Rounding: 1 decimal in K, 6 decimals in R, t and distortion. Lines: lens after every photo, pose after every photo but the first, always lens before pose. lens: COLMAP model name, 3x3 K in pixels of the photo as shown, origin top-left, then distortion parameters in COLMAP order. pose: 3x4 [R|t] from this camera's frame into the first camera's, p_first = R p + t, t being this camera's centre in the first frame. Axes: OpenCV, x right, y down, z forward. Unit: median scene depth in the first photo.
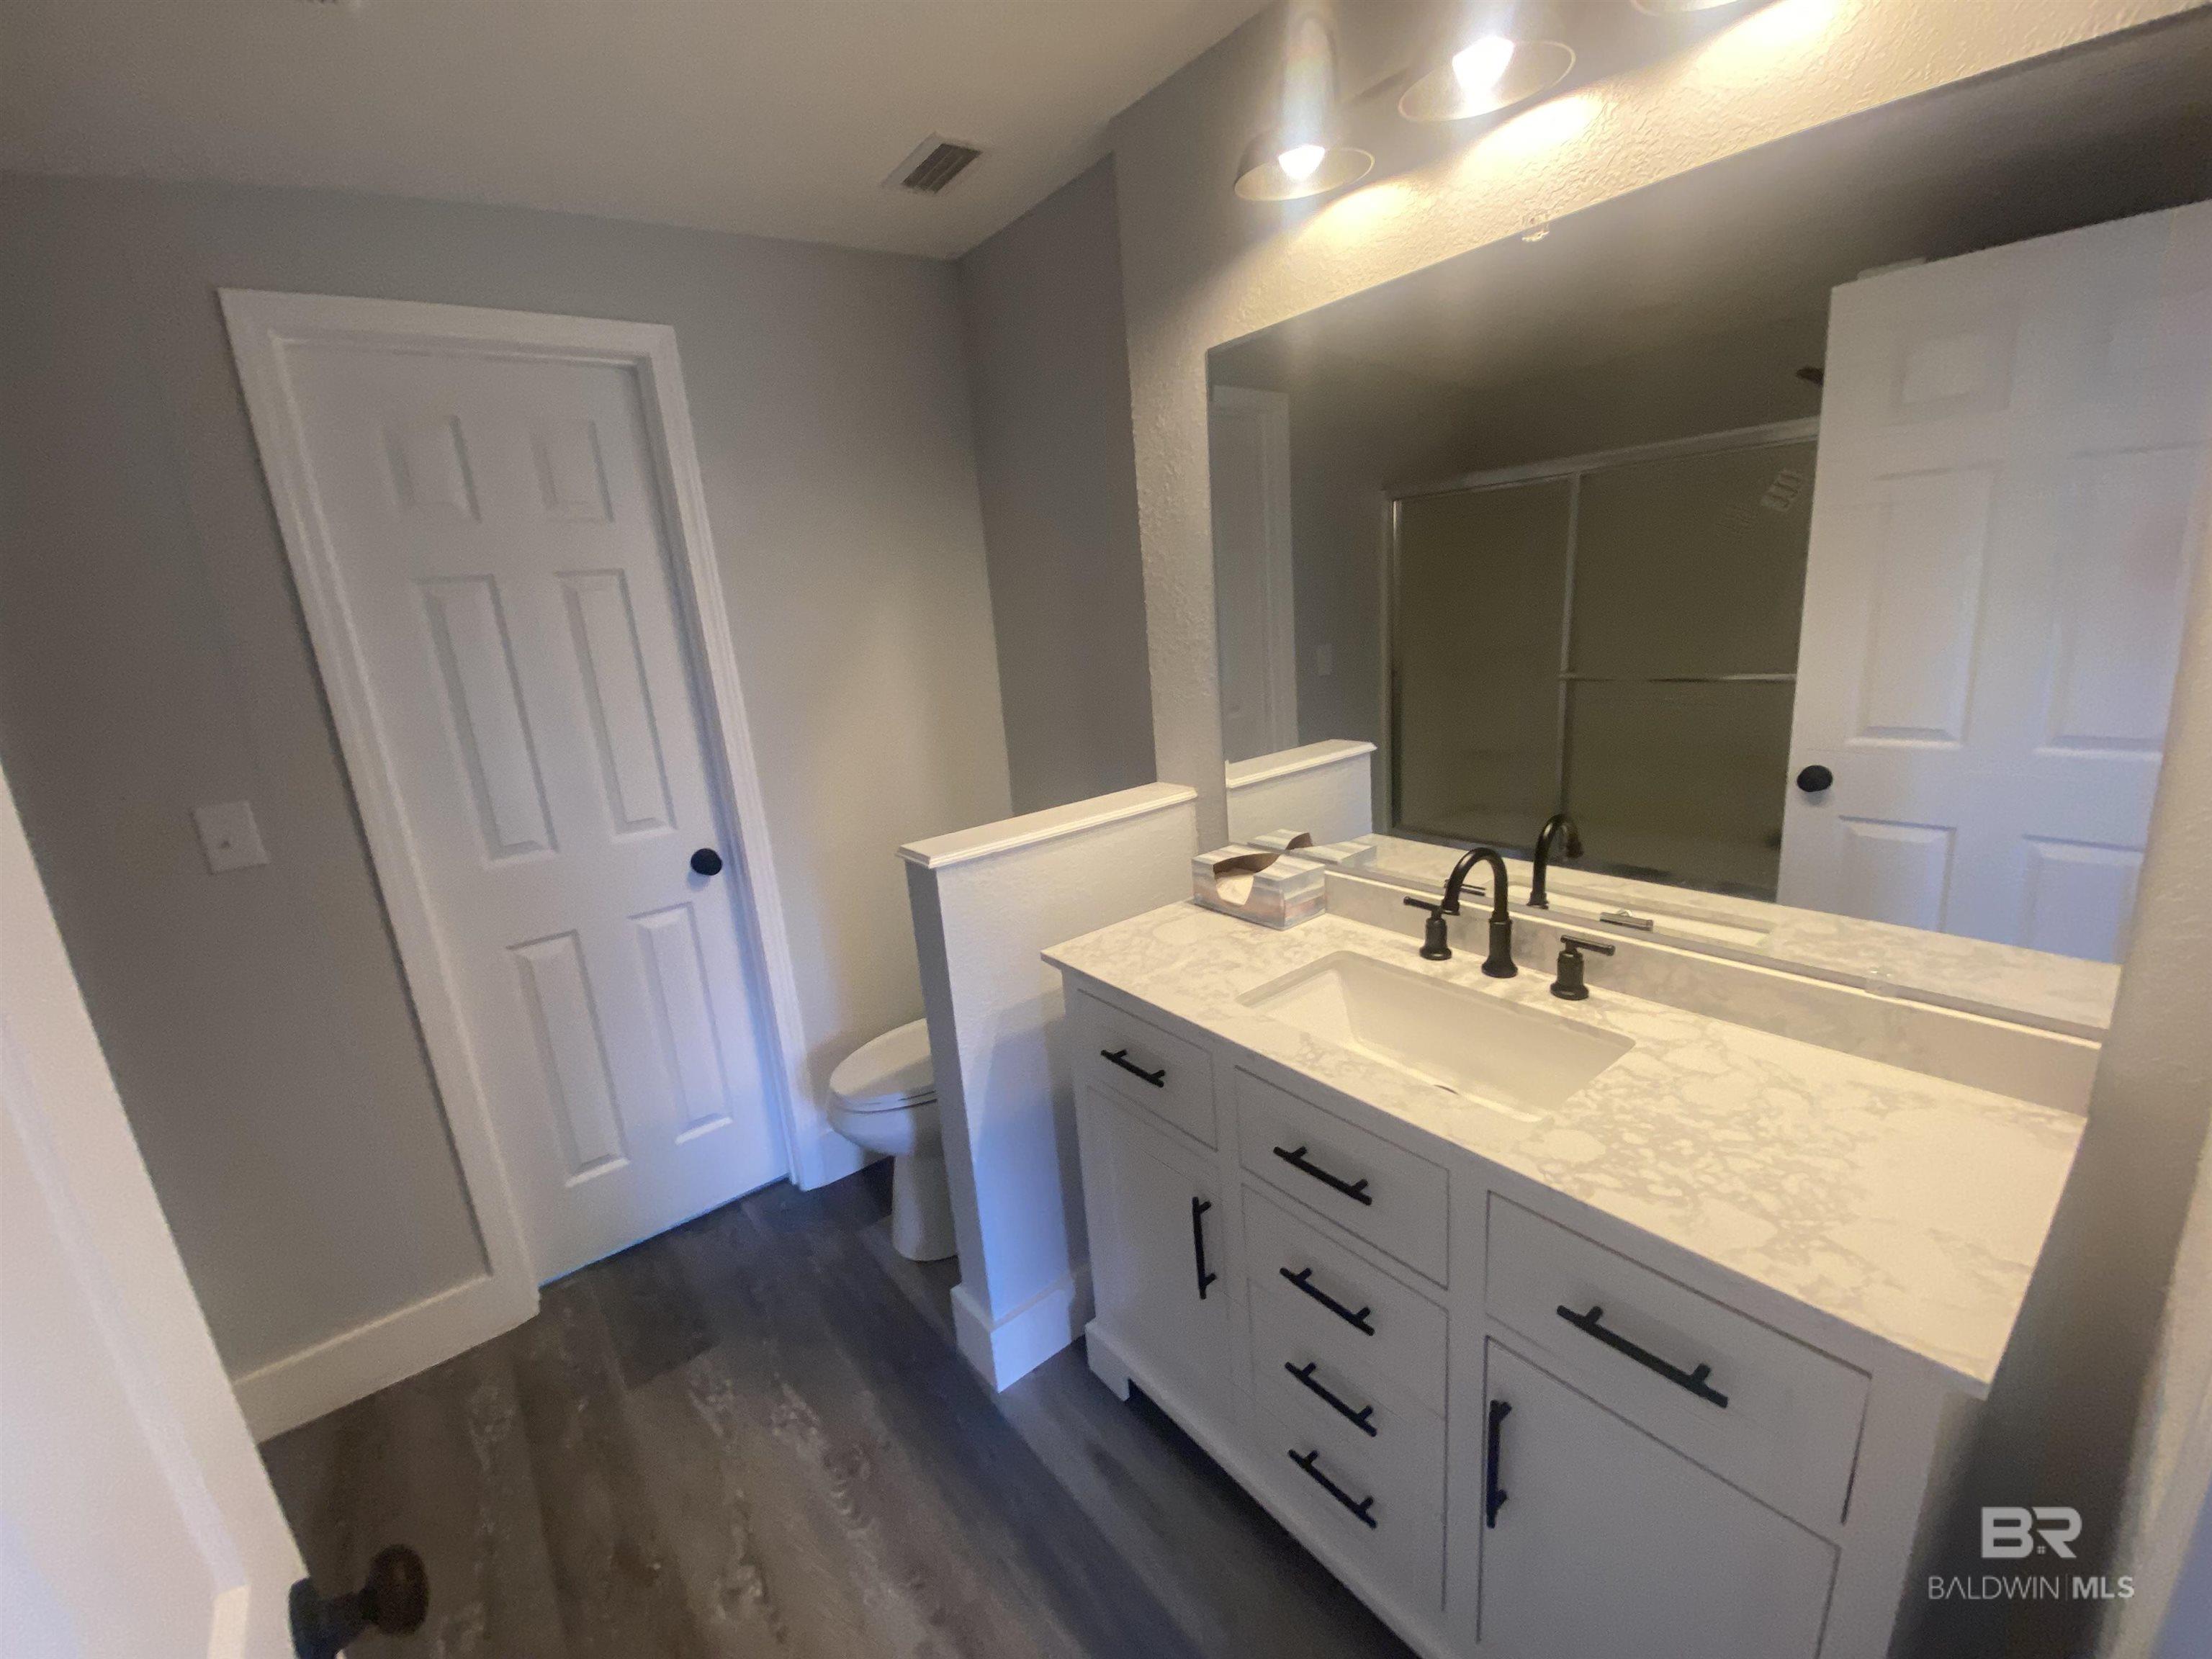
lens RADIAL K [[892.0, 0, 1103.6], [0, 892.0, 820.5], [0, 0, 1]] dist [0.027794, -0.025957]
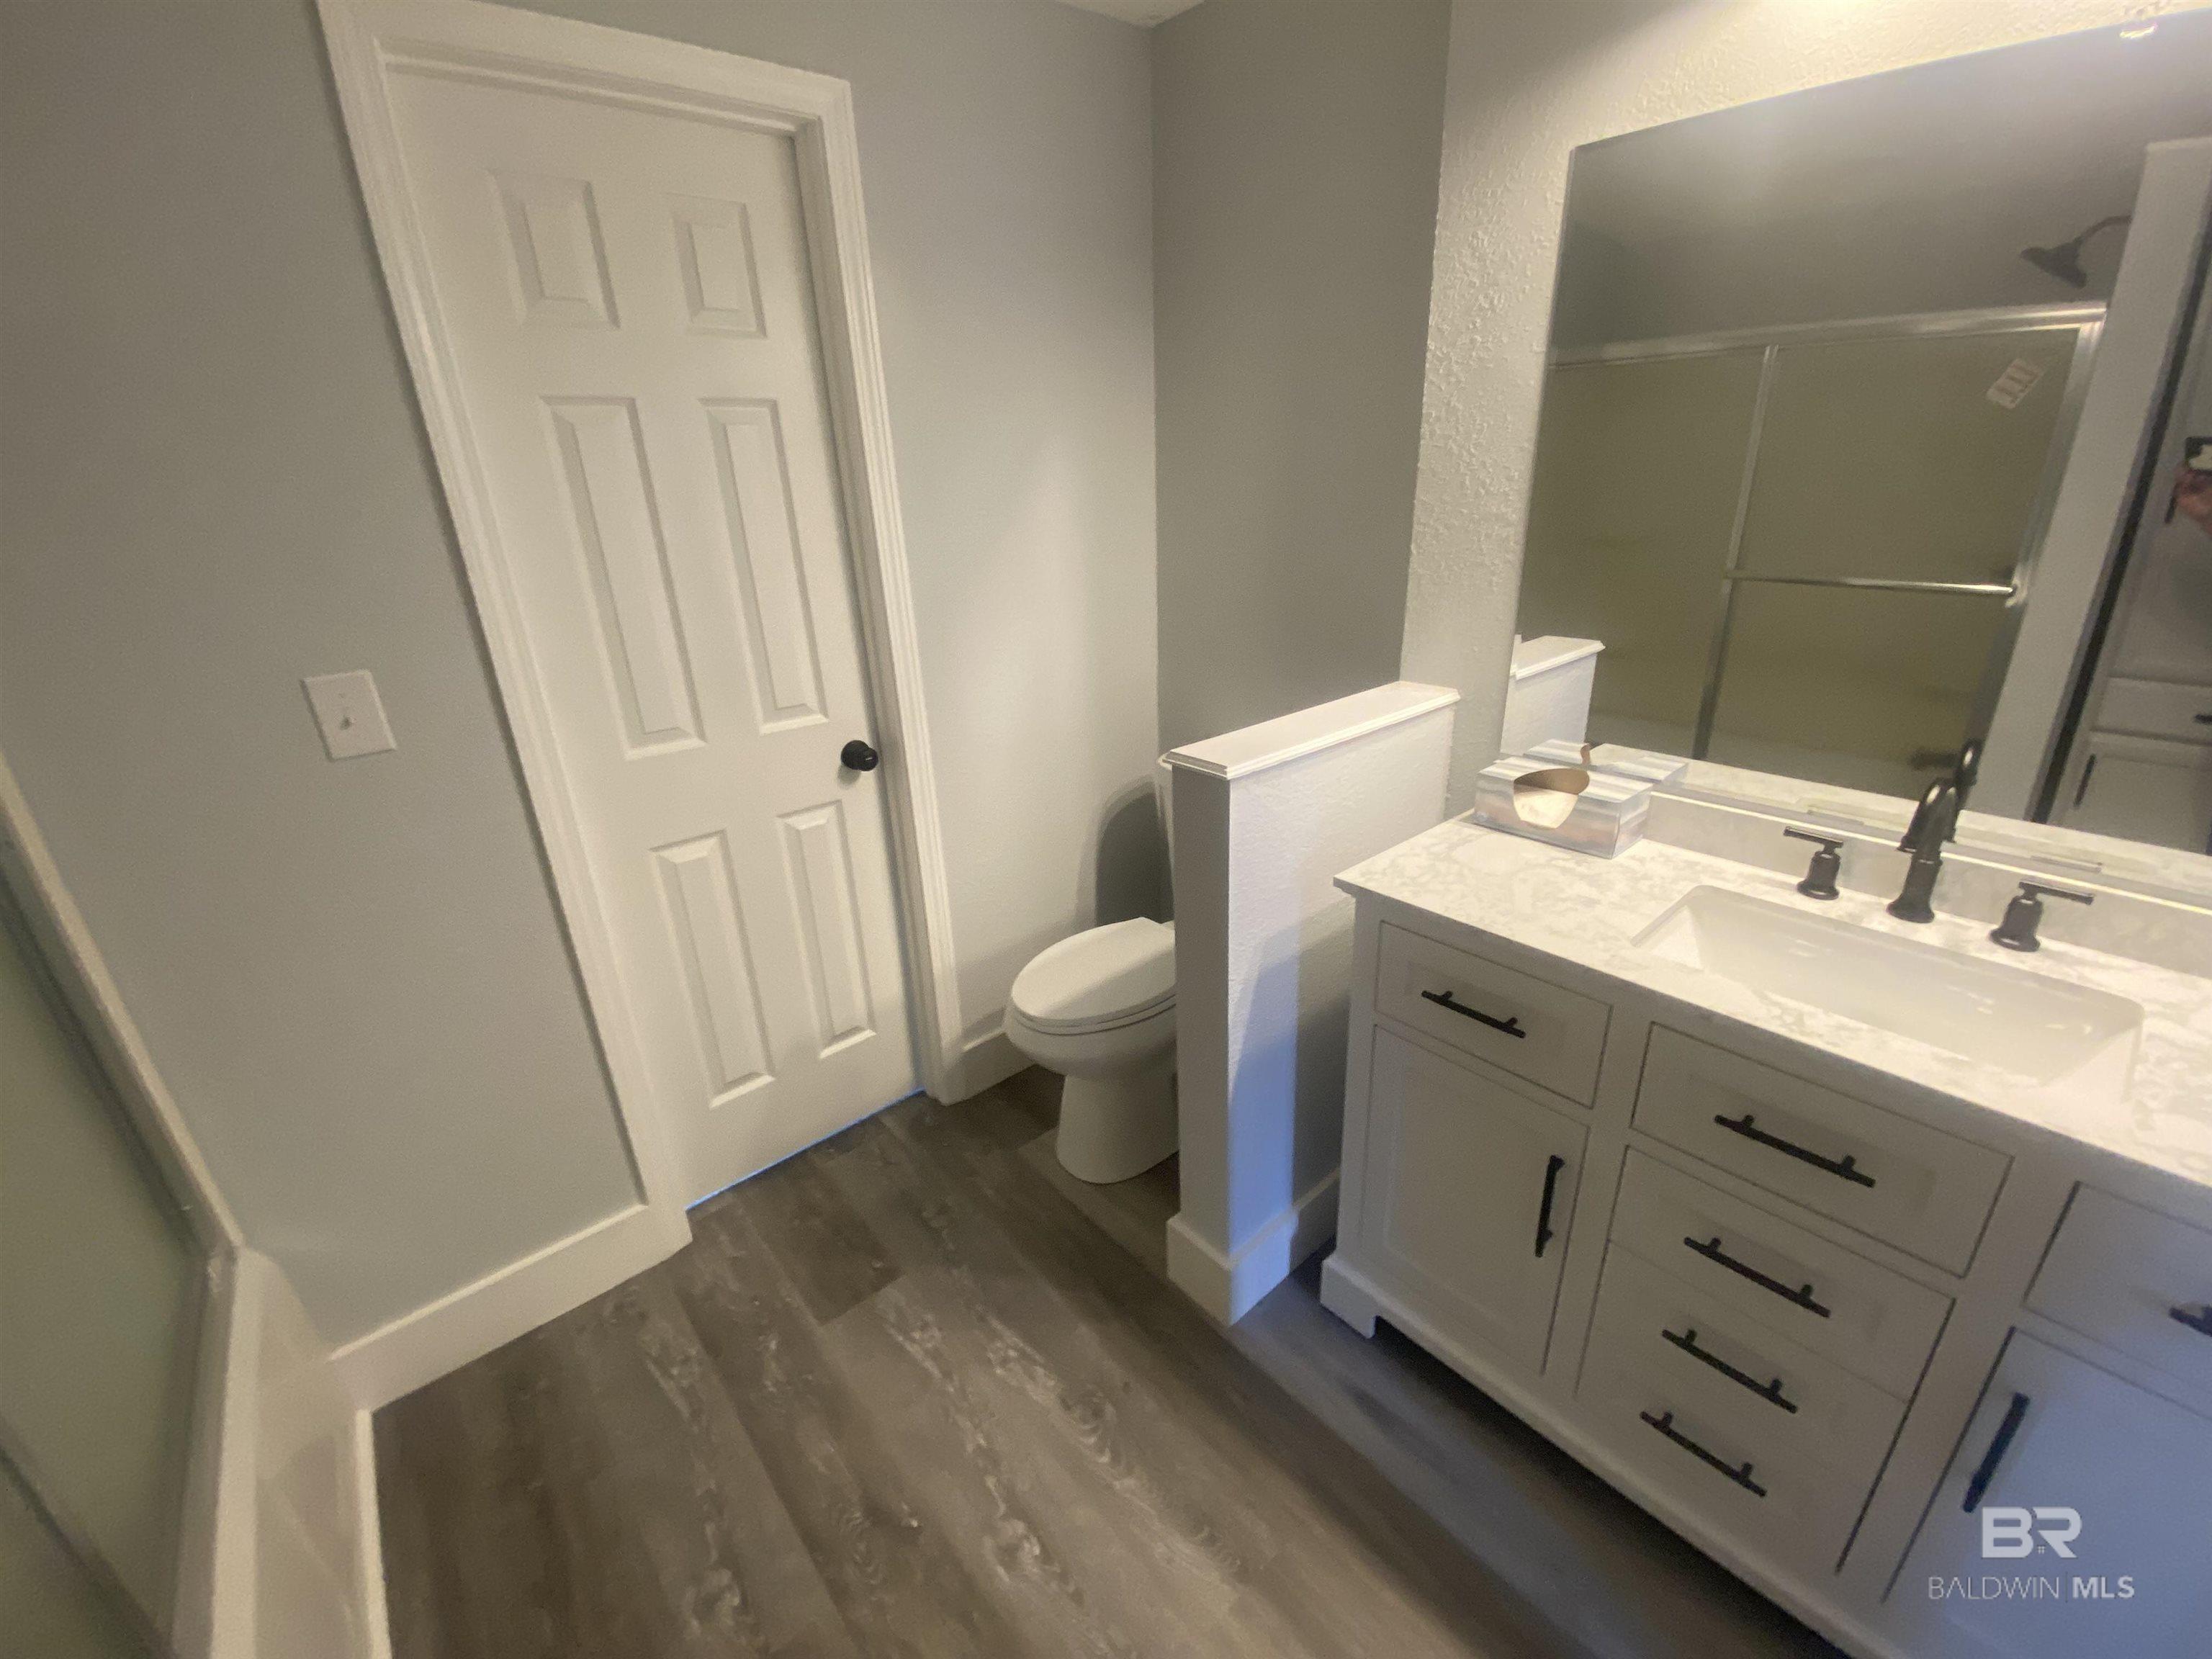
lens RADIAL K [[898.4, 0, 1105.2], [0, 898.4, 821.7], [0, 0, 1]] dist [0.008105, -0.014075]
pose [[0.998206, 0.023261, 0.055163, -0.332510], [-0.029977, 0.991801, 0.124228, -0.007835], [-0.051821, -0.125659, 0.990719, 0.142968]]
